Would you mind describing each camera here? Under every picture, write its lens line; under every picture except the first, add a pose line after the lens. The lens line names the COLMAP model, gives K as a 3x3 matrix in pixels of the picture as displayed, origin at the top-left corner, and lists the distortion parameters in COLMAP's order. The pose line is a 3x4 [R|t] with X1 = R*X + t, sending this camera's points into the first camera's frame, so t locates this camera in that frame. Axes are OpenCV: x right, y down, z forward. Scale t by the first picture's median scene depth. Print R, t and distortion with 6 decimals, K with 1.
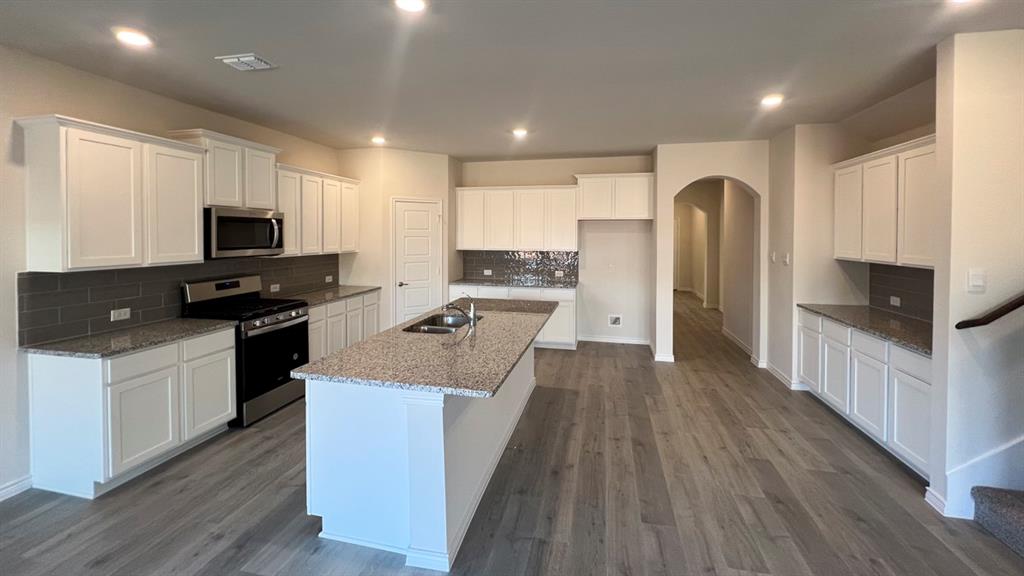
lens RADIAL K [[408.7, 0, 512.2], [0, 408.7, 239.8], [0, 0, 1]] dist [-0.000167, -0.000080]
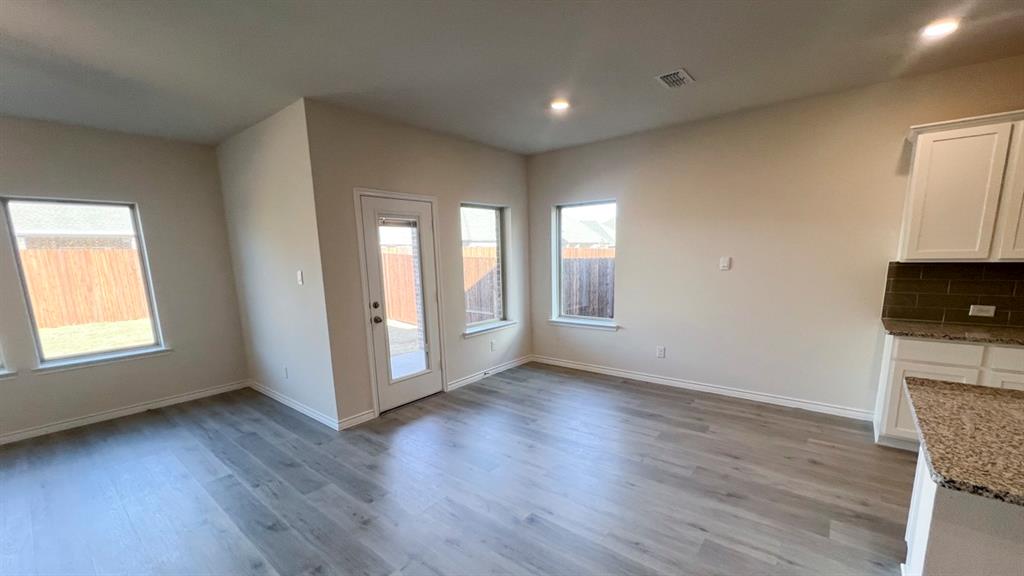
lens RADIAL K [[417.4, 0, 512.4], [0, 417.4, 330.9], [0, 0, 1]] dist [-0.004168, 0.001050]
pose [[-0.445994, 0.174142, -0.877931, 0.520140], [0.013465, 0.982084, 0.187961, 0.030208], [0.894934, 0.072009, -0.440349, 0.503161]]
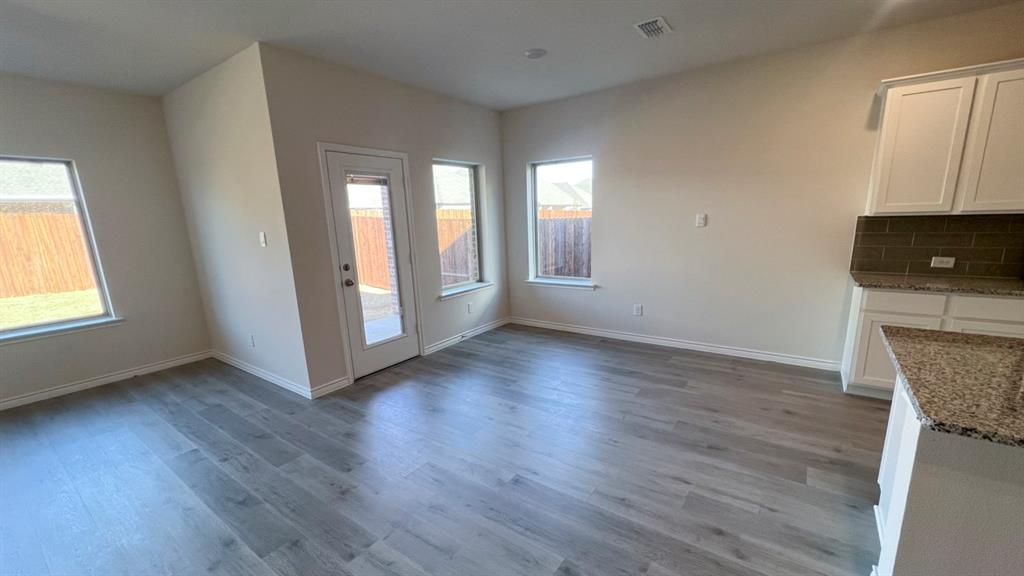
lens RADIAL K [[417.4, 0, 514.1], [0, 417.4, 310.2], [0, 0, 1]] dist [-0.004168, 0.001050]
pose [[-0.383994, 0.216605, -0.897569, 0.500490], [0.021305, 0.973914, 0.225914, 0.047008], [0.923090, 0.067627, -0.378592, 0.477560]]
